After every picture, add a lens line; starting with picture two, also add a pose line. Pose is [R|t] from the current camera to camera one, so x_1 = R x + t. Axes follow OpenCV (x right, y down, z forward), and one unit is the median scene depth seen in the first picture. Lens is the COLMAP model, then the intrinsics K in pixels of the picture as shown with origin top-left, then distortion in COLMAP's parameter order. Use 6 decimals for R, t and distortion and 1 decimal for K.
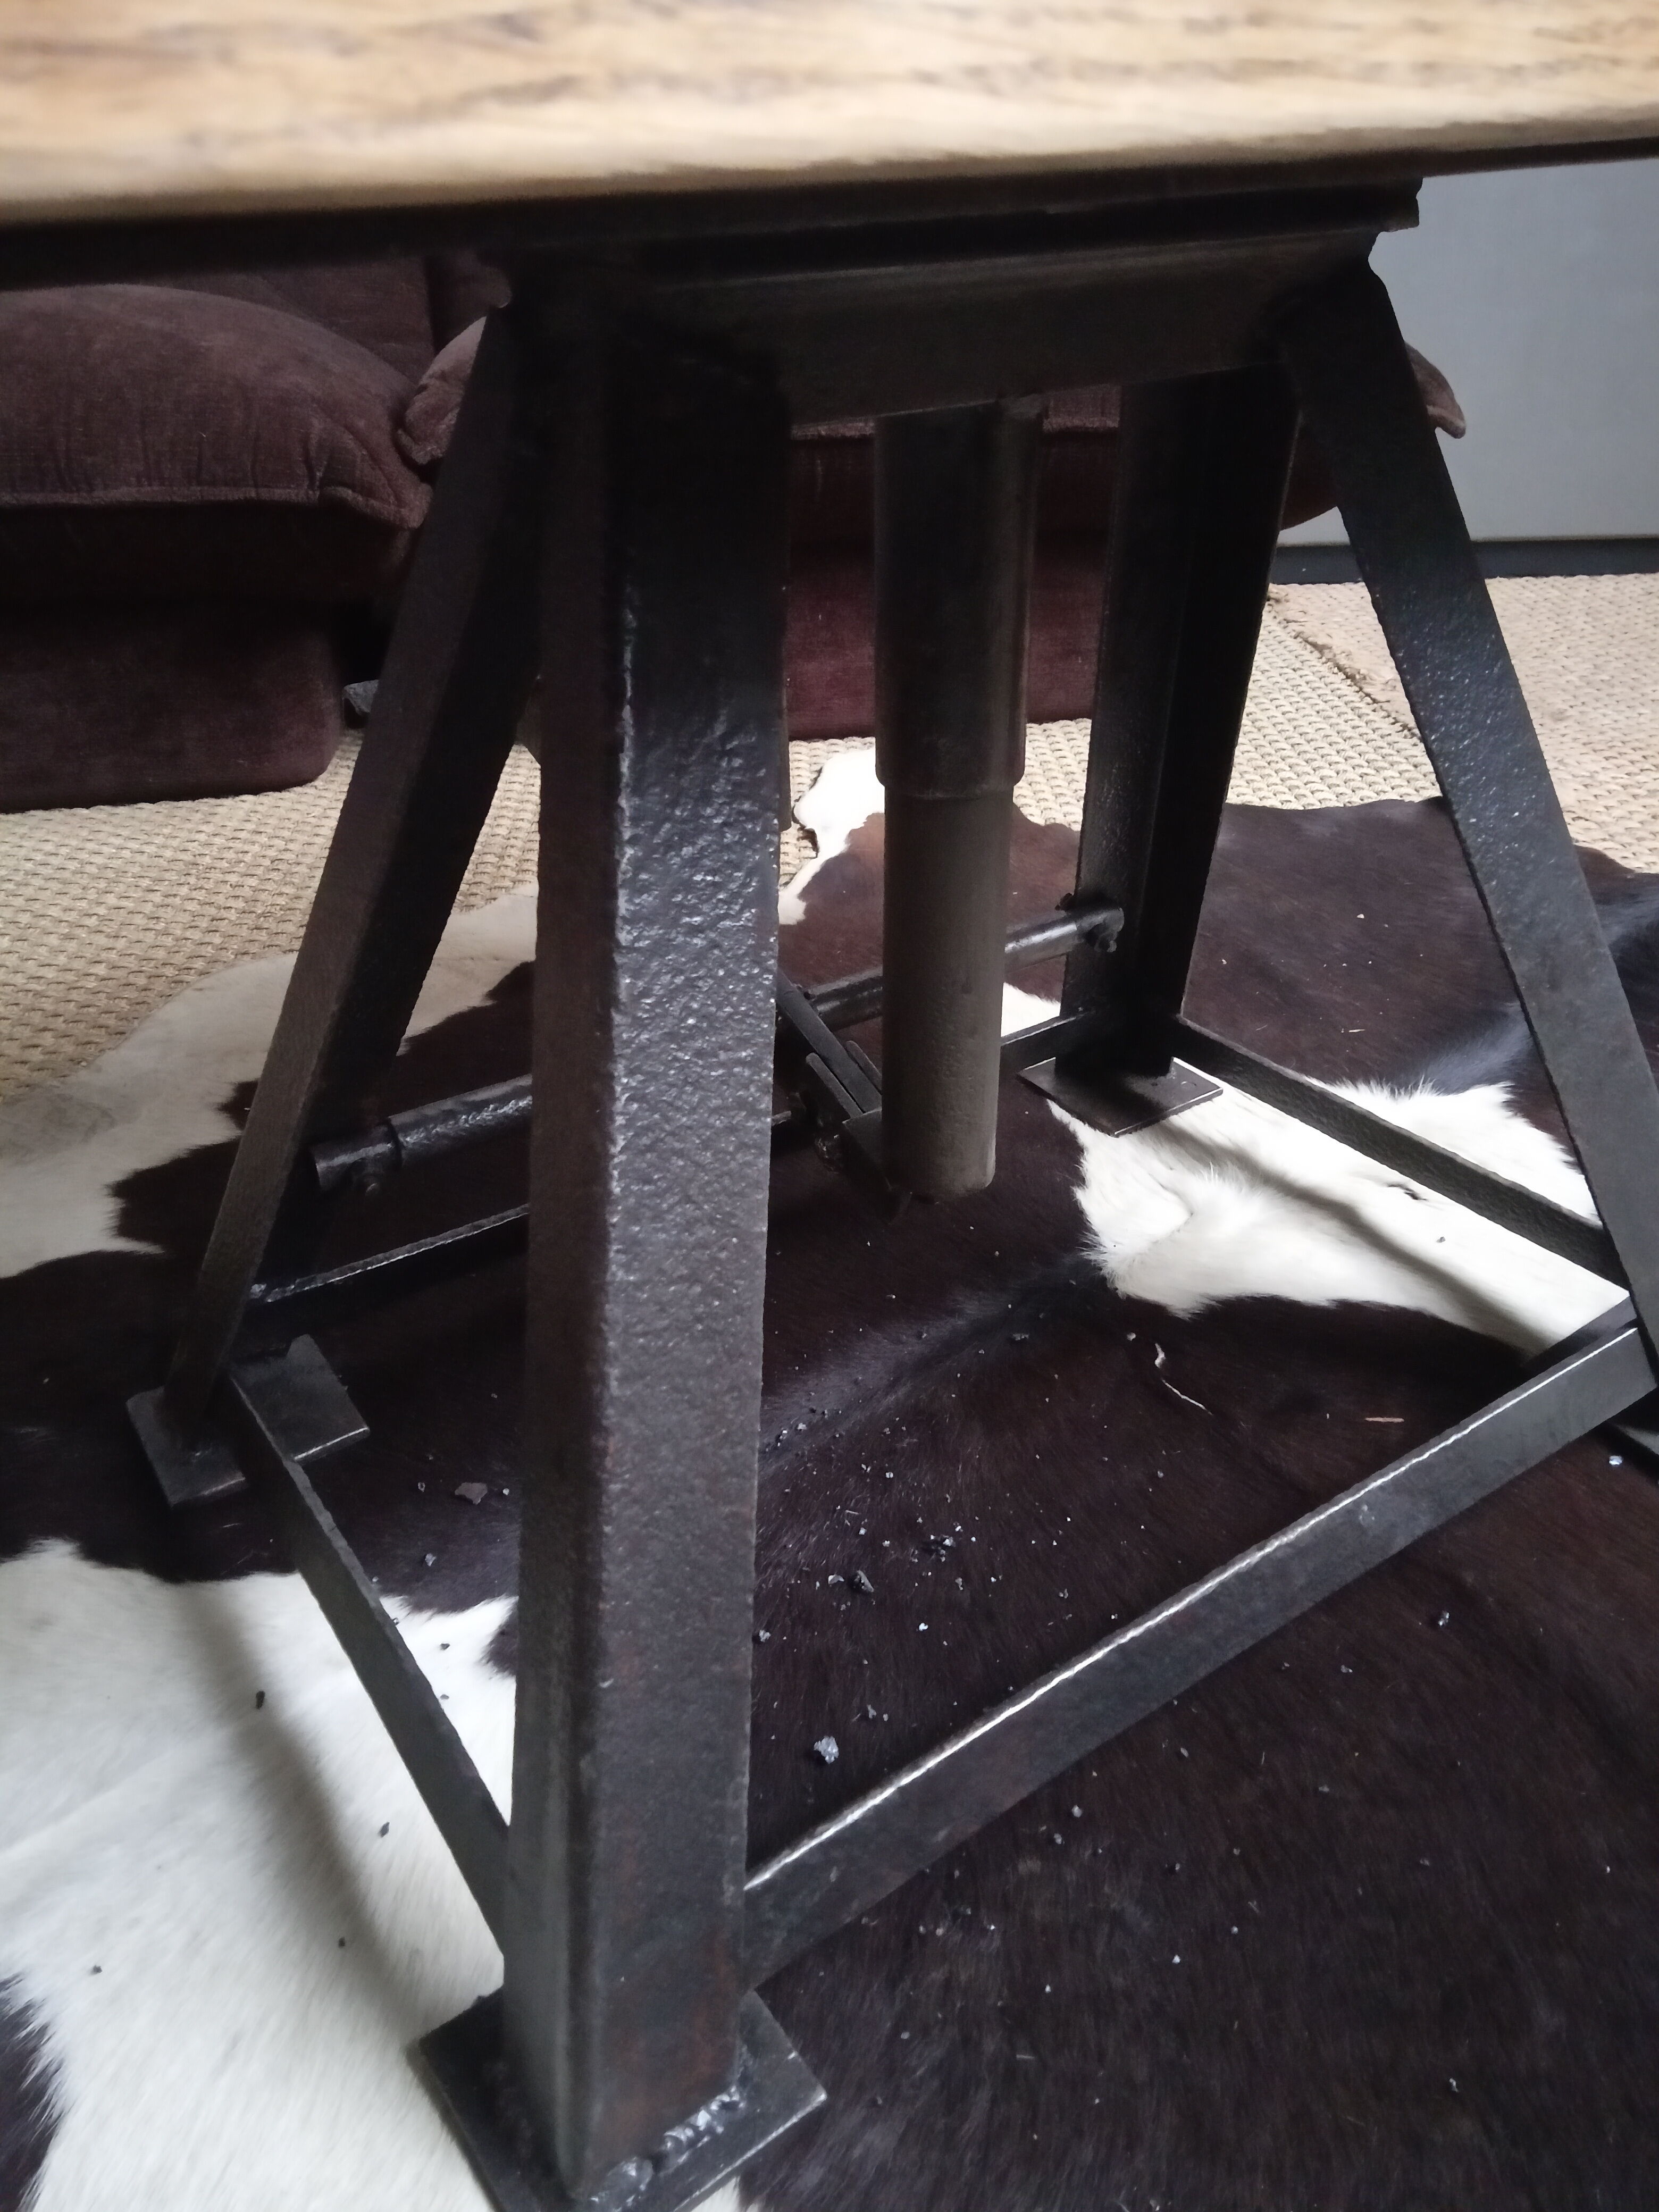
lens RADIAL K [[1645.1, 0, 829.5], [0, 1645.1, 1106.0], [0, 0, 1]] dist [0.026717, -0.004383]
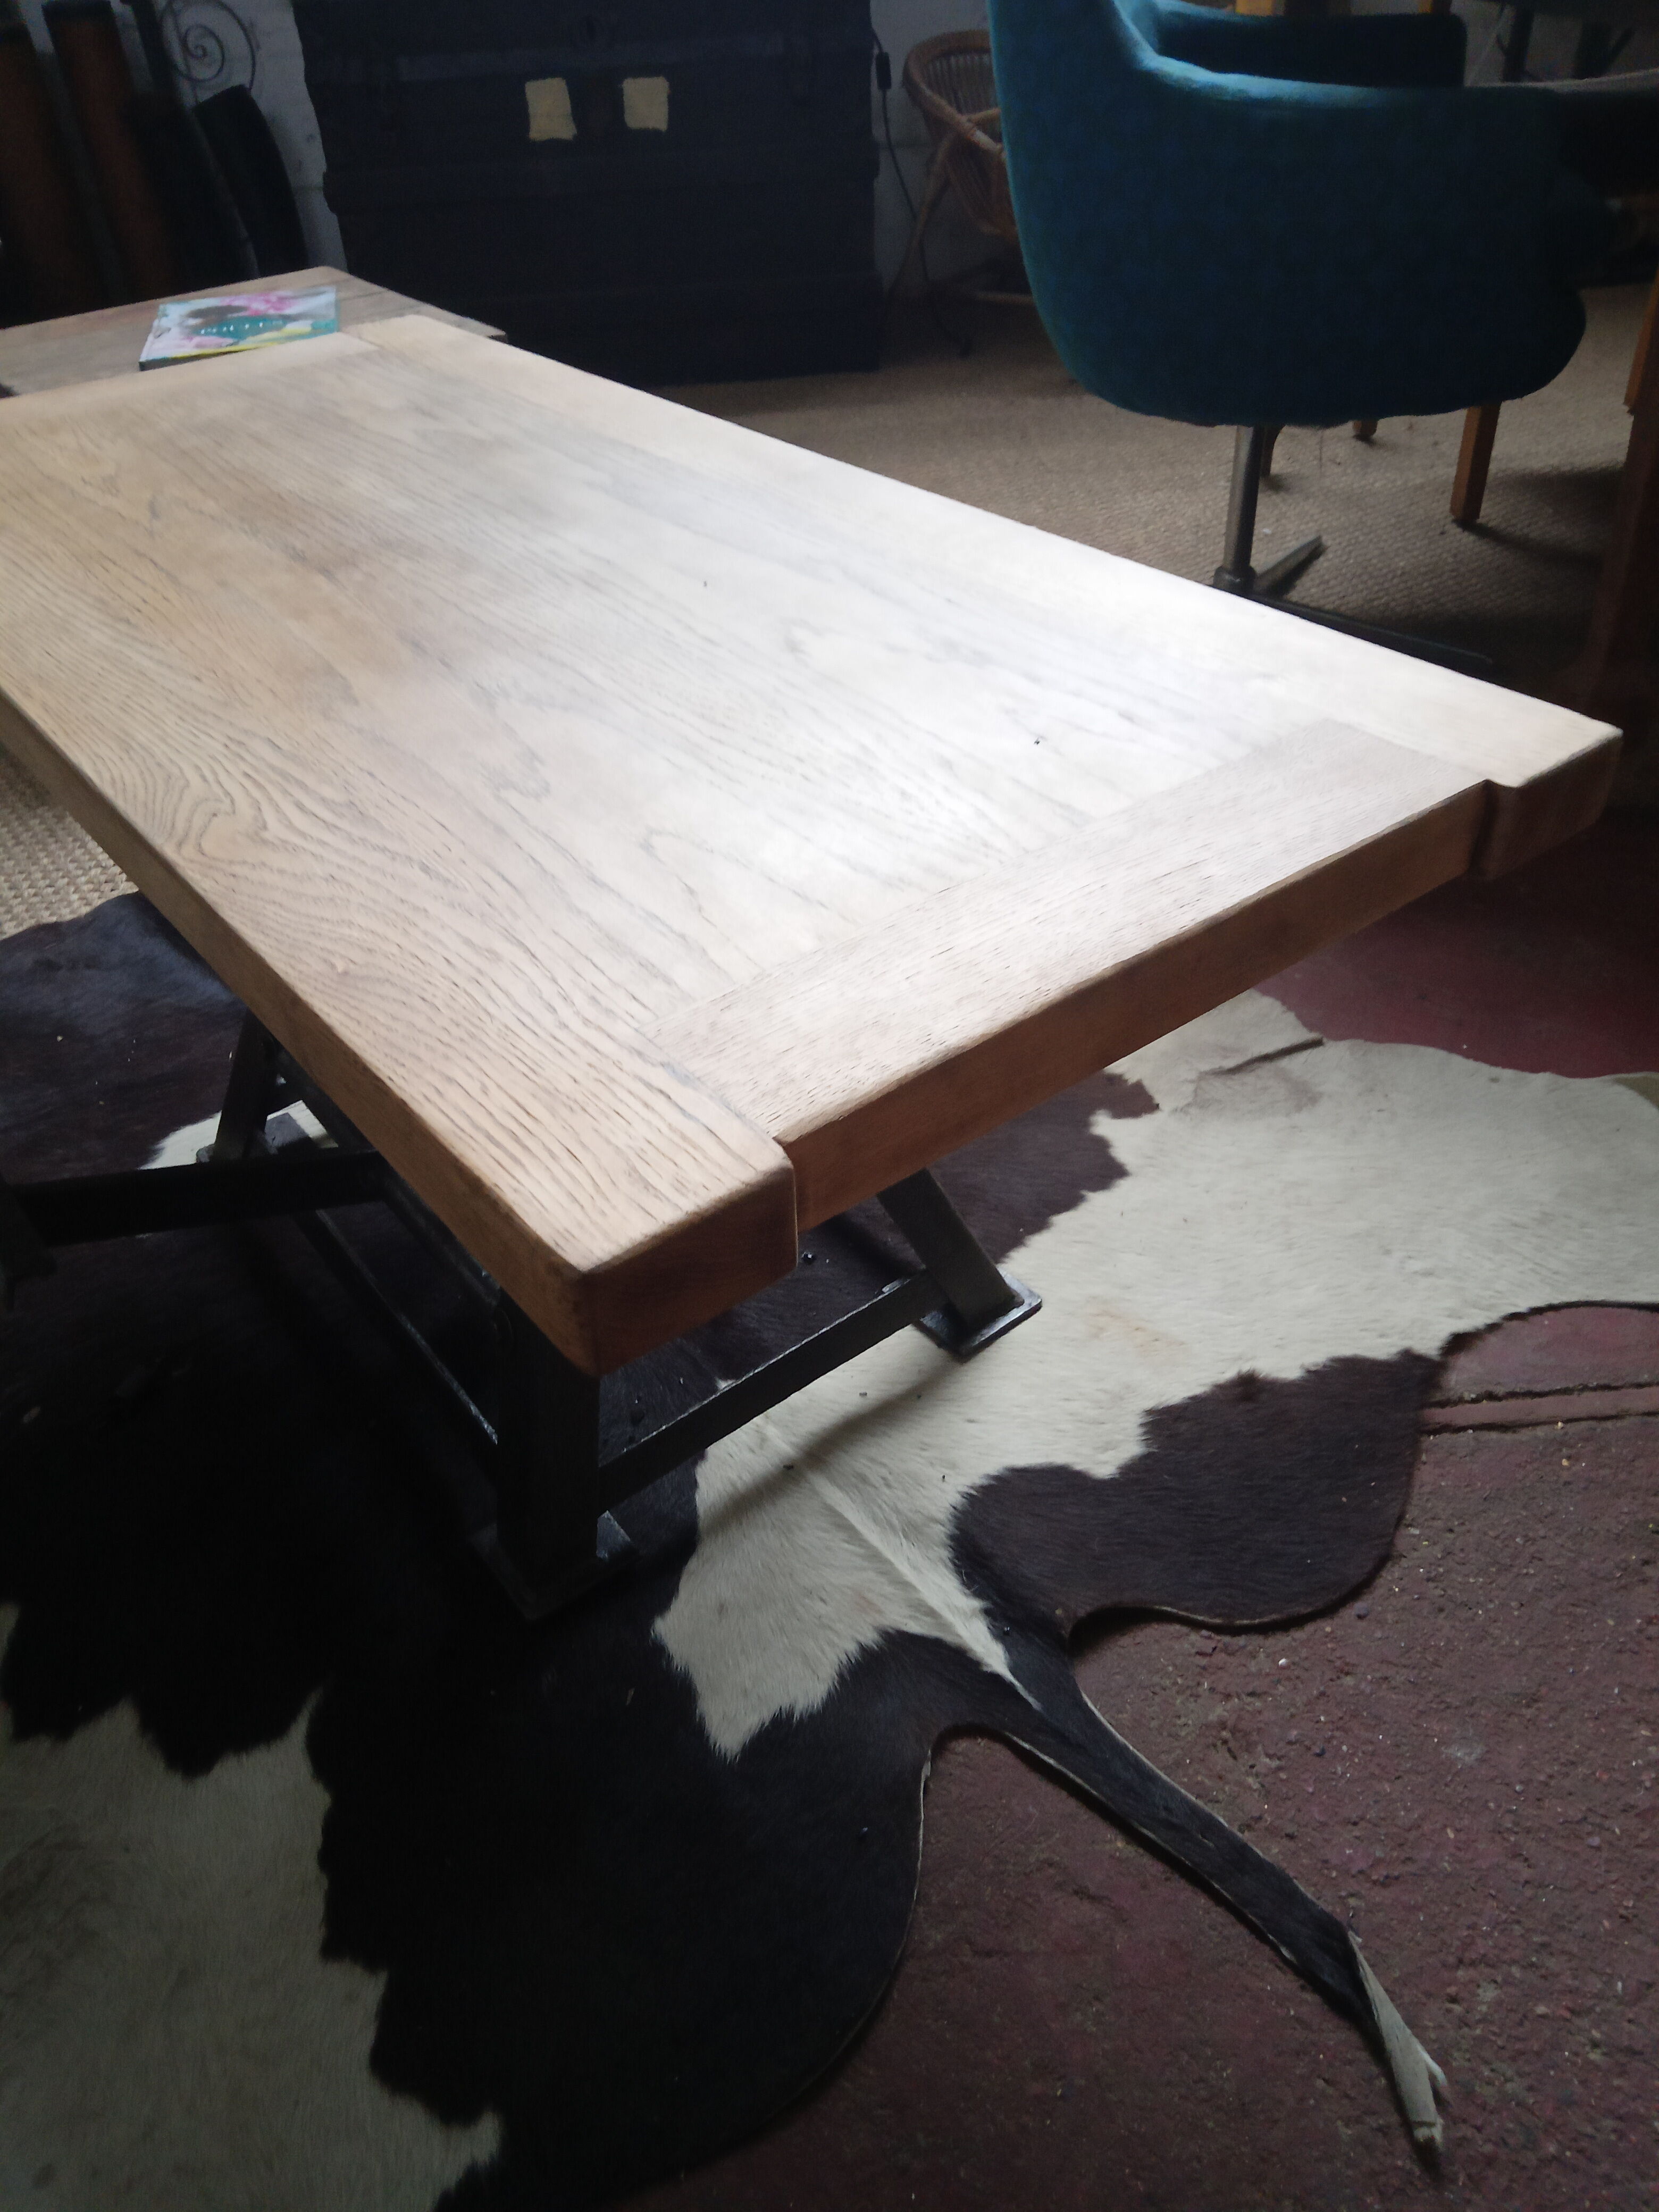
lens RADIAL K [[1645.1, 0, 829.5], [0, 1645.1, 1106.0], [0, 0, 1]] dist [0.026717, -0.004383]
pose [[-0.052793, -0.592719, 0.803677, -1.528468], [0.557393, 0.650272, 0.516197, -0.788436], [-0.828569, 0.475215, 0.296048, 0.231958]]
